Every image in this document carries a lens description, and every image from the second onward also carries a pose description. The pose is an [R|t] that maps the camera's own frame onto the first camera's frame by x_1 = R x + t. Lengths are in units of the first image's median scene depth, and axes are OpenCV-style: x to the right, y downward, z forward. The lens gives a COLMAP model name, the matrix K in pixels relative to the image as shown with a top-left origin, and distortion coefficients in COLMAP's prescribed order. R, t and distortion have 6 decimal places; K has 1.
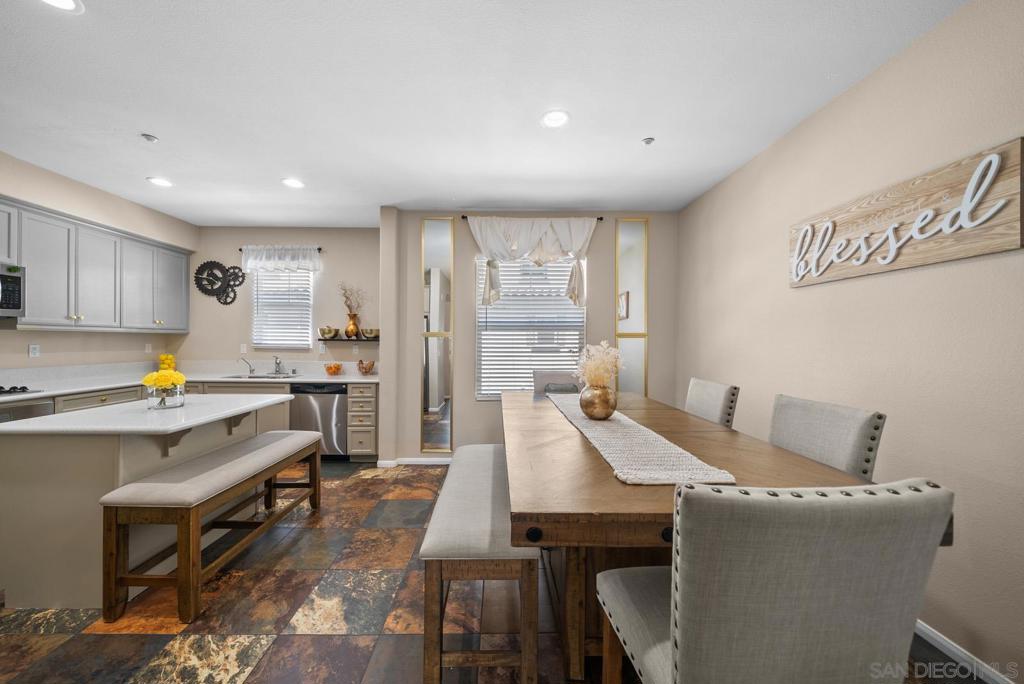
lens RADIAL K [[352.9, 0, 501.7], [0, 352.9, 343.0], [0, 0, 1]] dist [-0.002282, -0.000039]
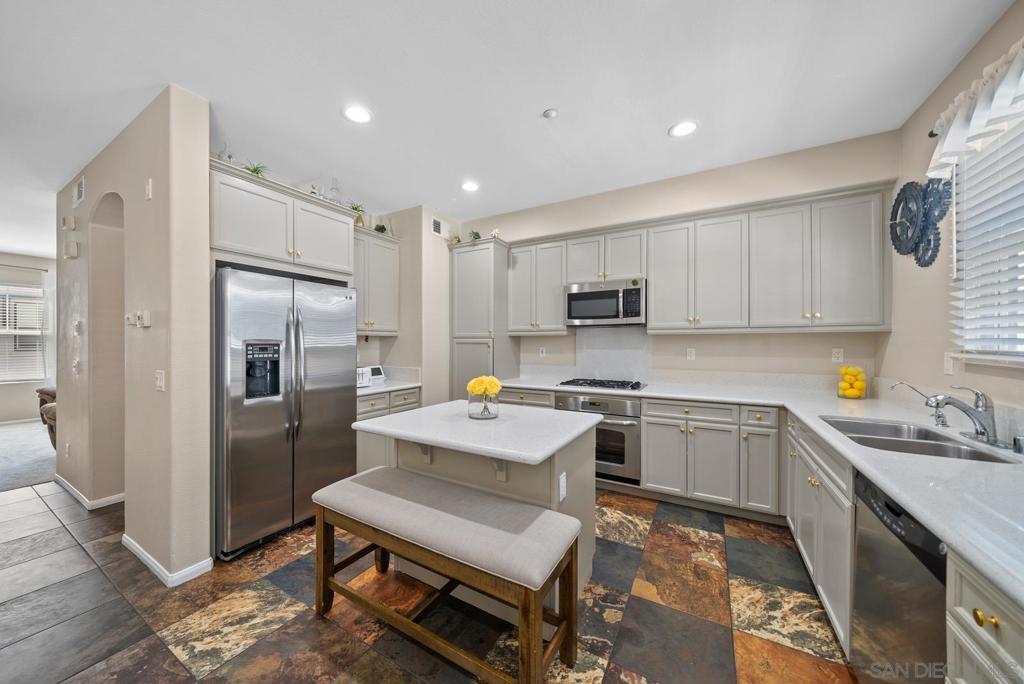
lens RADIAL K [[352.9, 0, 501.7], [0, 352.9, 343.0], [0, 0, 1]] dist [-0.002282, -0.000039]
pose [[-0.516649, -0.005567, -0.856179, -0.115740], [-0.007849, 0.999968, -0.001766, -0.003175], [0.856162, 0.005808, -0.516676, 0.874021]]
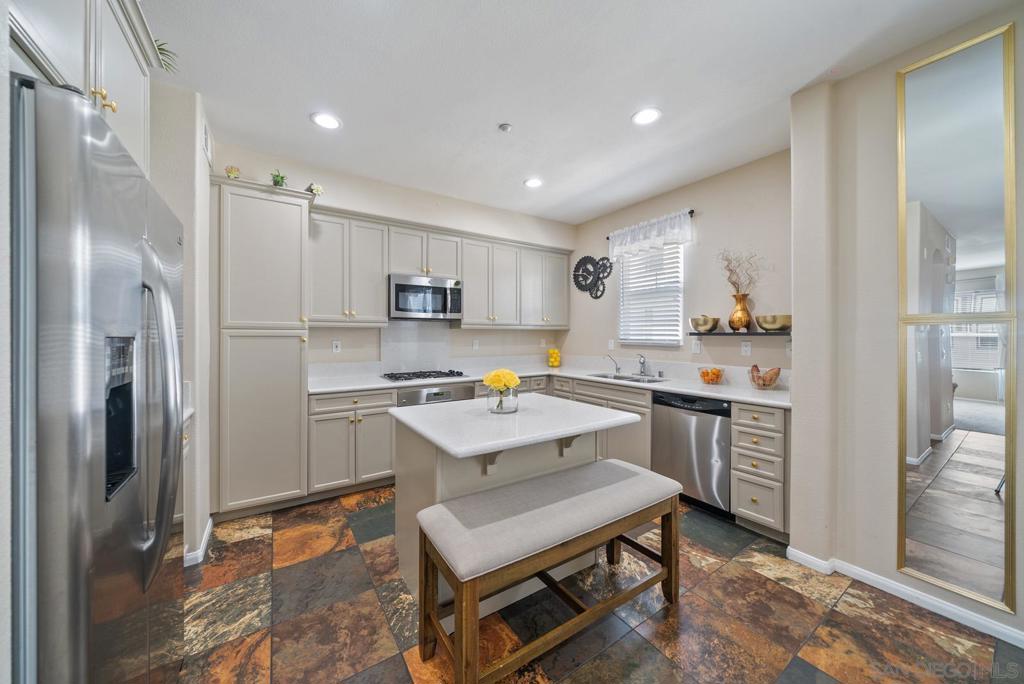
lens RADIAL K [[356.3, 0, 504.3], [0, 356.3, 336.6], [0, 0, 1]] dist [-0.004702, -0.000073]
pose [[0.538352, -0.005643, -0.842701, -0.112942], [0.000162, 0.999978, -0.006593, 0.000882], [0.842720, 0.003413, 0.538341, 0.301857]]
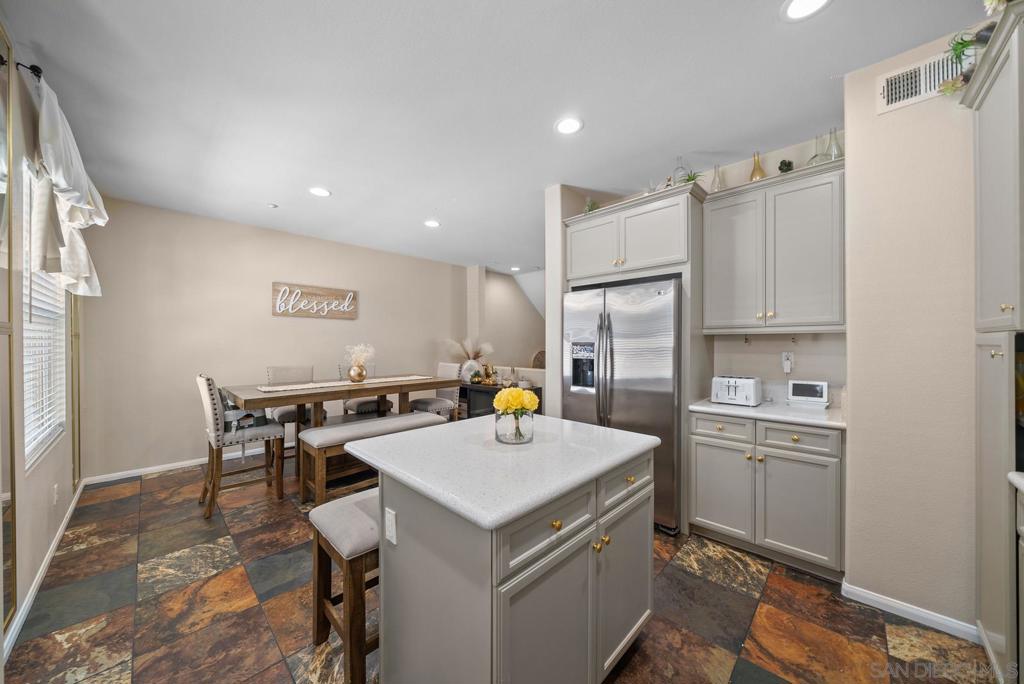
lens RADIAL K [[352.9, 0, 501.7], [0, 352.9, 343.0], [0, 0, 1]] dist [-0.002282, -0.000039]
pose [[-0.702882, -0.003028, 0.711300, -0.834206], [0.000282, 0.999990, 0.004535, -0.008238], [-0.711306, 0.003388, -0.702874, 0.877742]]
